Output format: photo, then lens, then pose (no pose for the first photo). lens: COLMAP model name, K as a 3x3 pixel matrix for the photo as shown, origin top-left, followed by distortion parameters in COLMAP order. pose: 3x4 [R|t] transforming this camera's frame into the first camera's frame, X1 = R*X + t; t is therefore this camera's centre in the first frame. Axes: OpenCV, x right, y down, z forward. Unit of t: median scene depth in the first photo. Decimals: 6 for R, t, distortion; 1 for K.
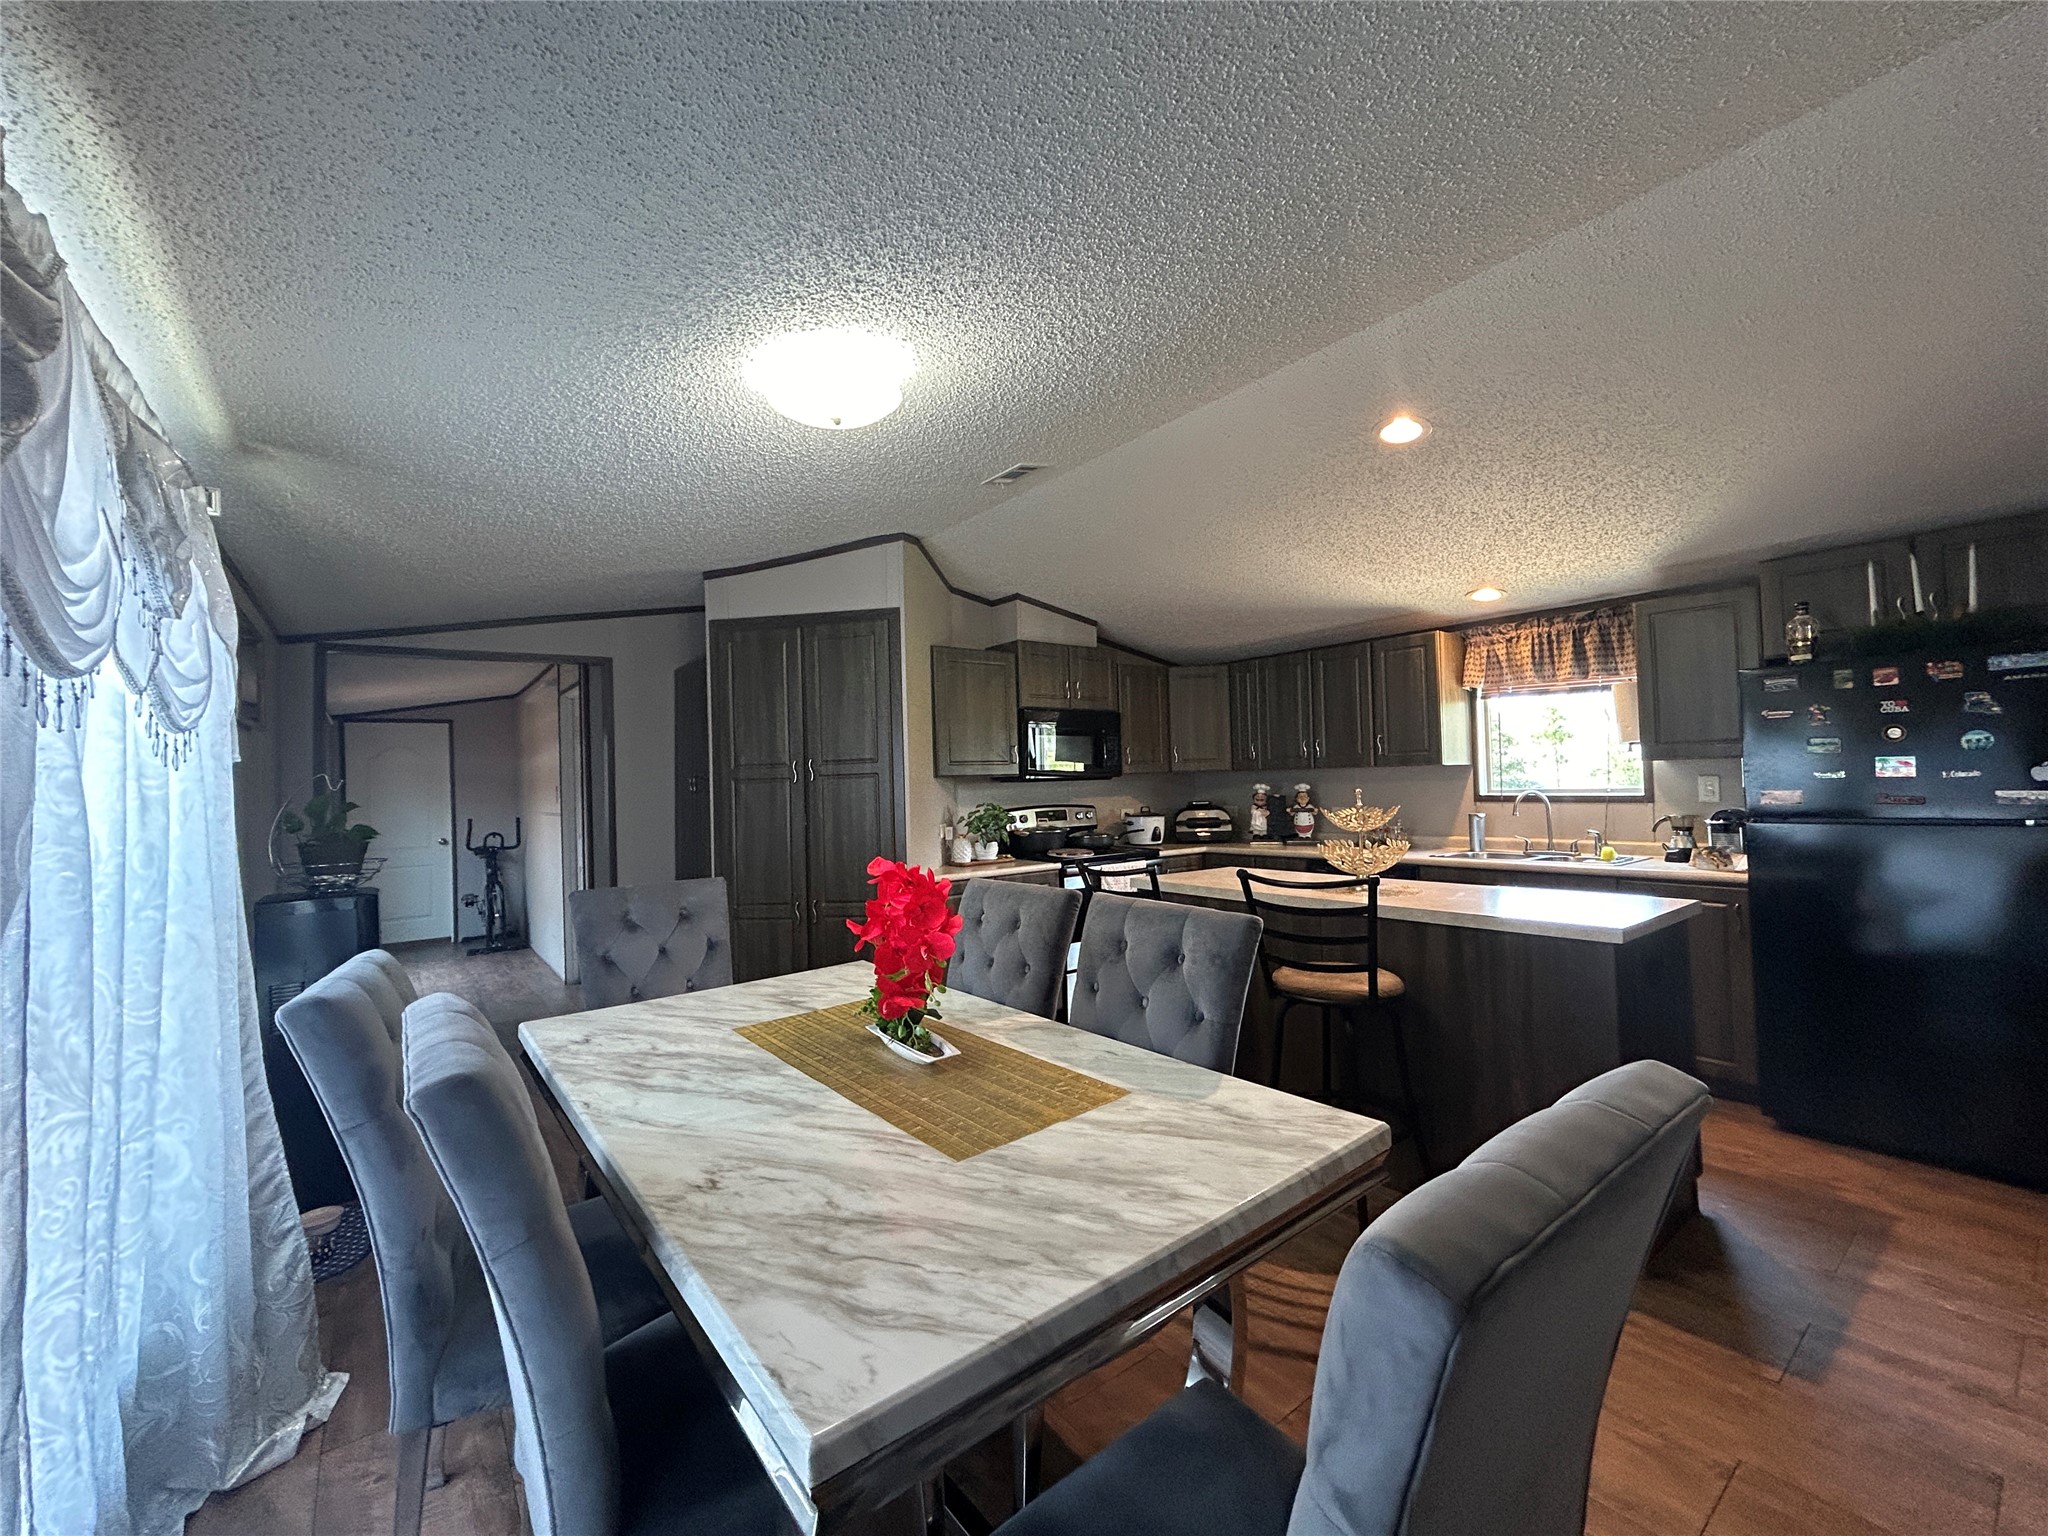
lens RADIAL K [[832.6, 0, 1023.2], [0, 832.6, 764.0], [0, 0, 1]] dist [-0.003178, 0.000595]
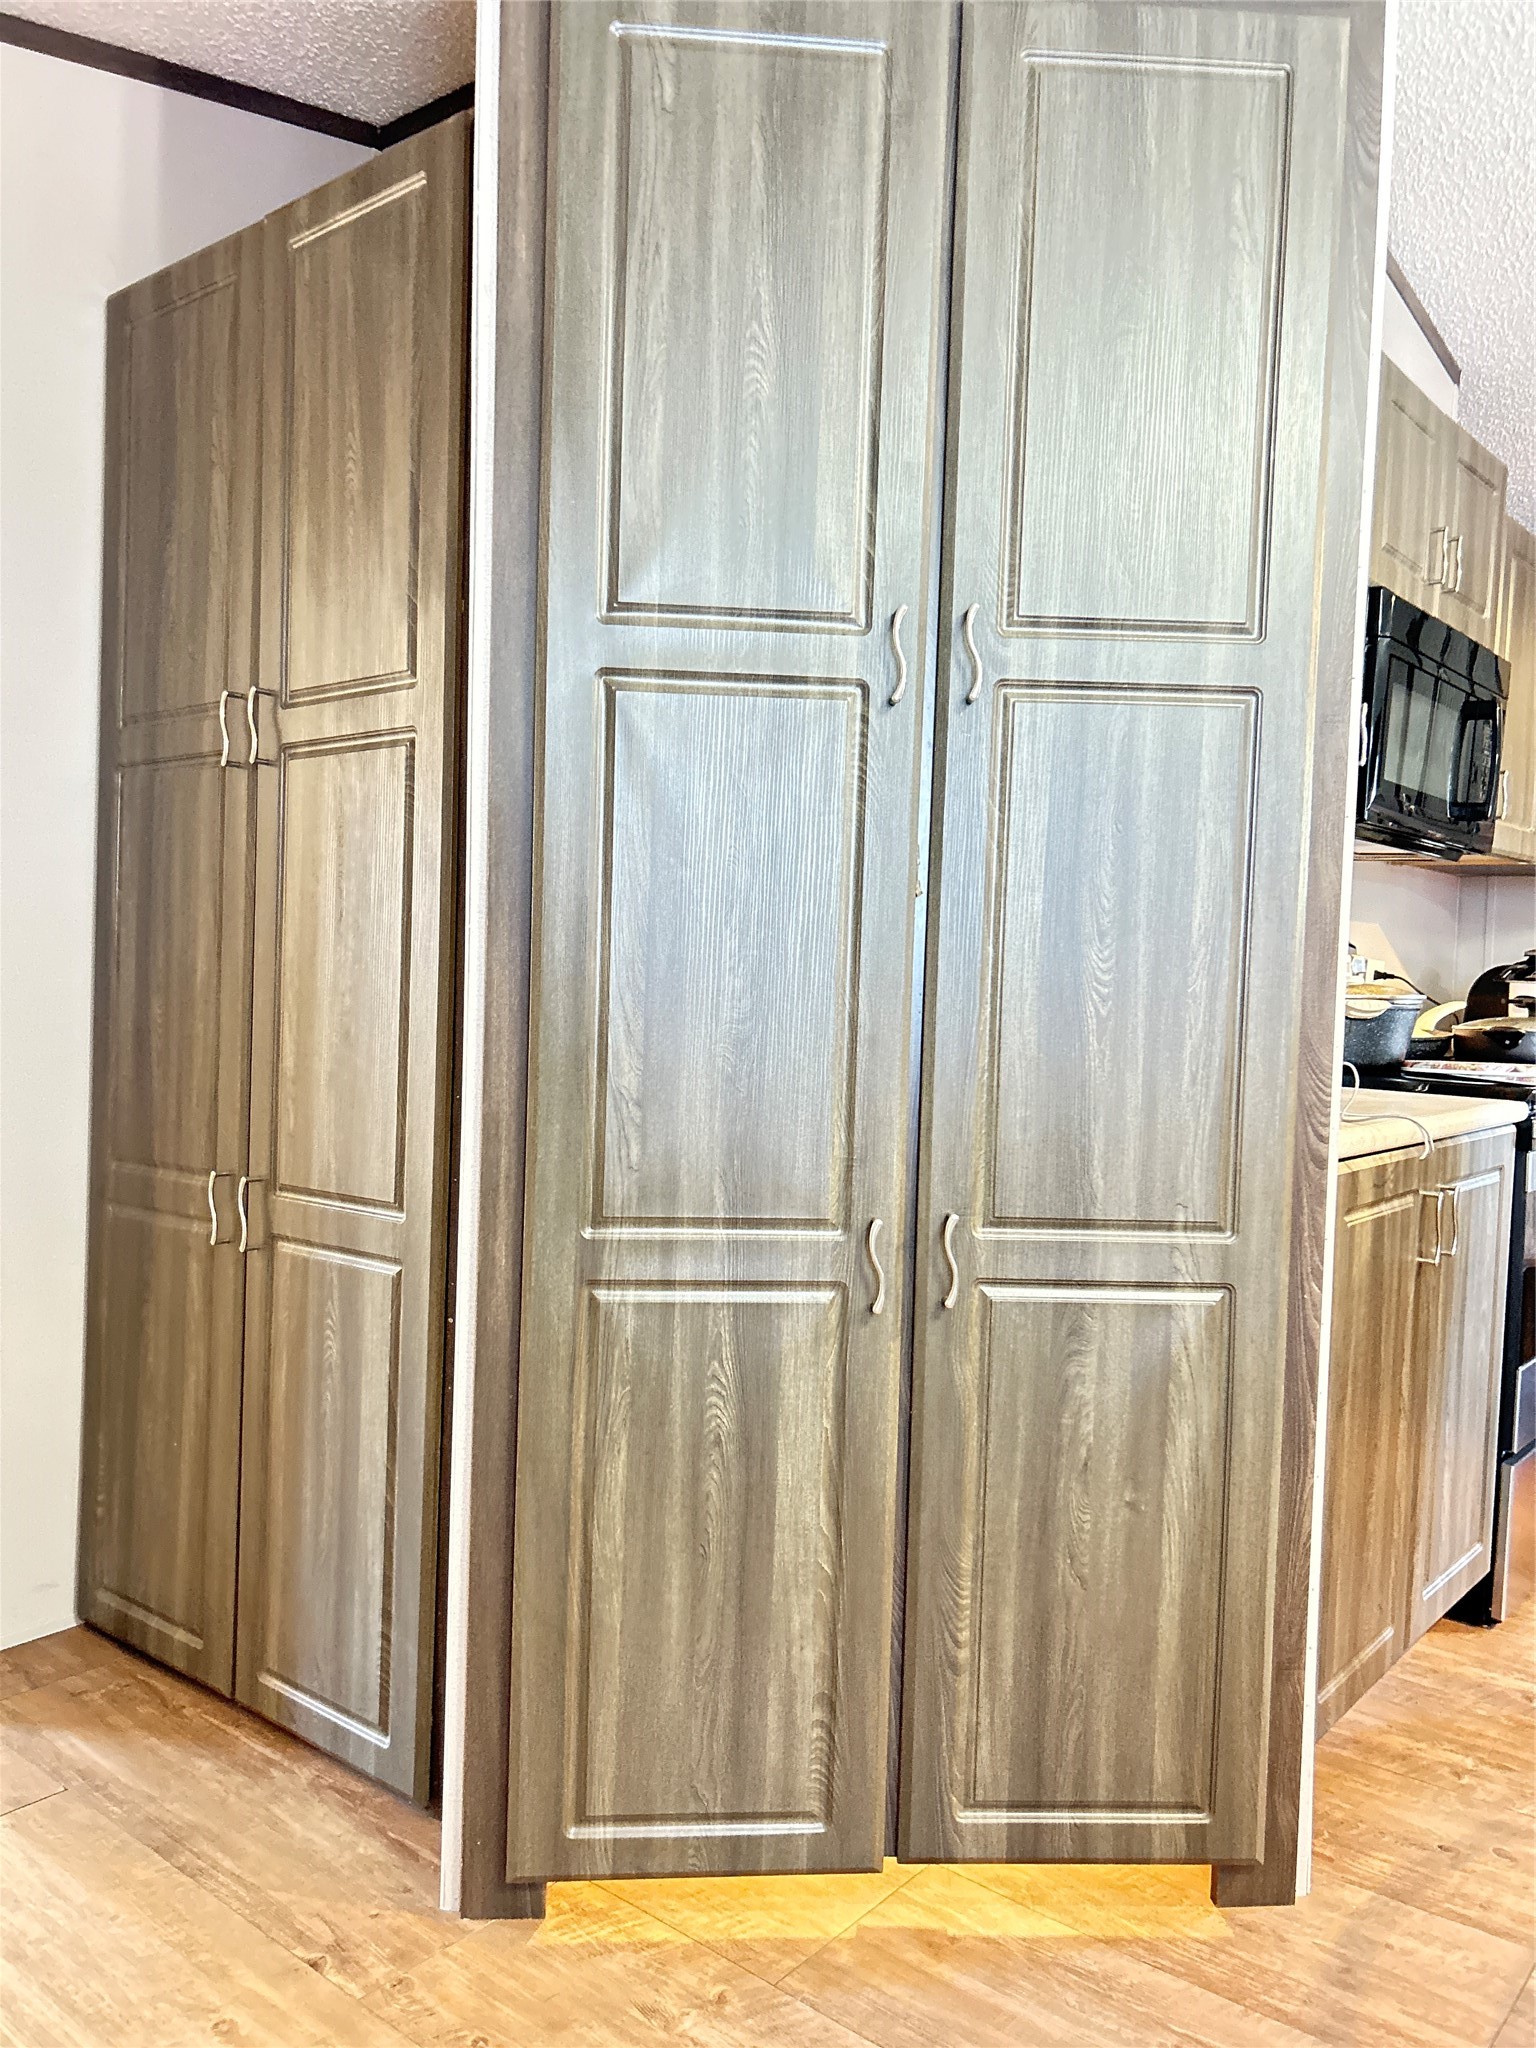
lens RADIAL K [[1552.7, 0, 776.0], [0, 1552.7, 1024.3], [0, 0, 1]] dist [0.044064, -0.056581]
pose [[0.973616, 0.046059, 0.223494, -0.448307], [-0.061459, 0.996154, 0.062444, 0.096462], [-0.219758, -0.074532, 0.972703, 0.661585]]
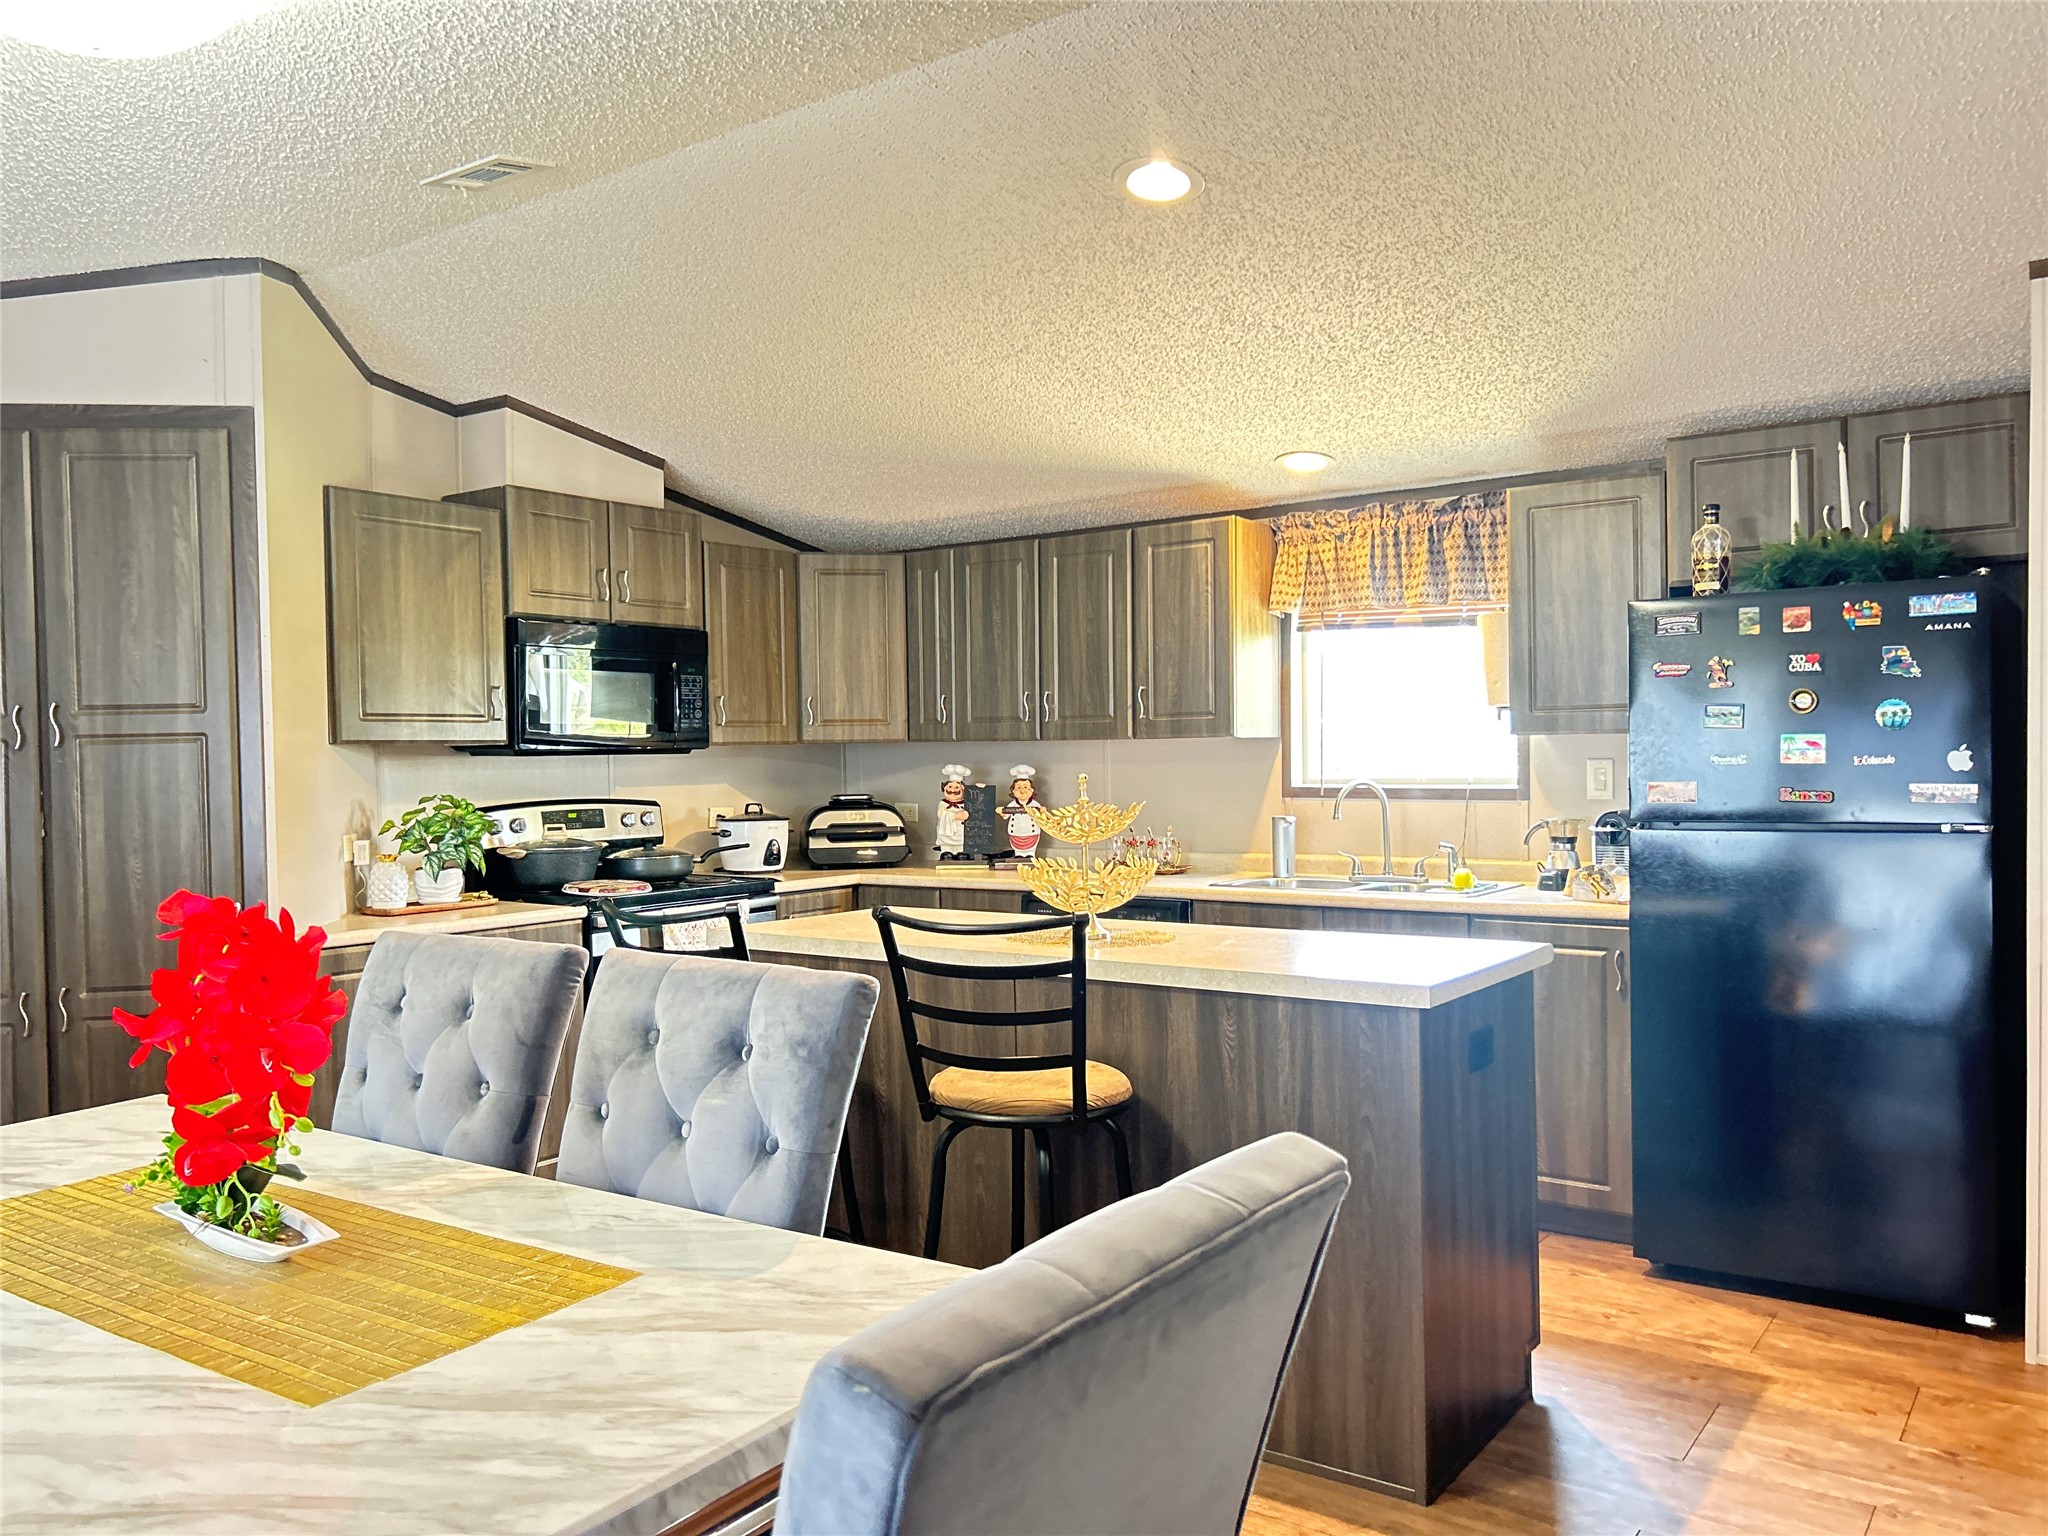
lens RADIAL K [[1552.7, 0, 1018.6], [0, 1552.7, 783.8], [0, 0, 1]] dist [0.044064, -0.056581]
pose [[0.957398, 0.007995, 0.288661, 0.027090], [-0.018500, 0.999261, 0.033685, 0.000380], [-0.288178, -0.037590, 0.956839, -0.059502]]
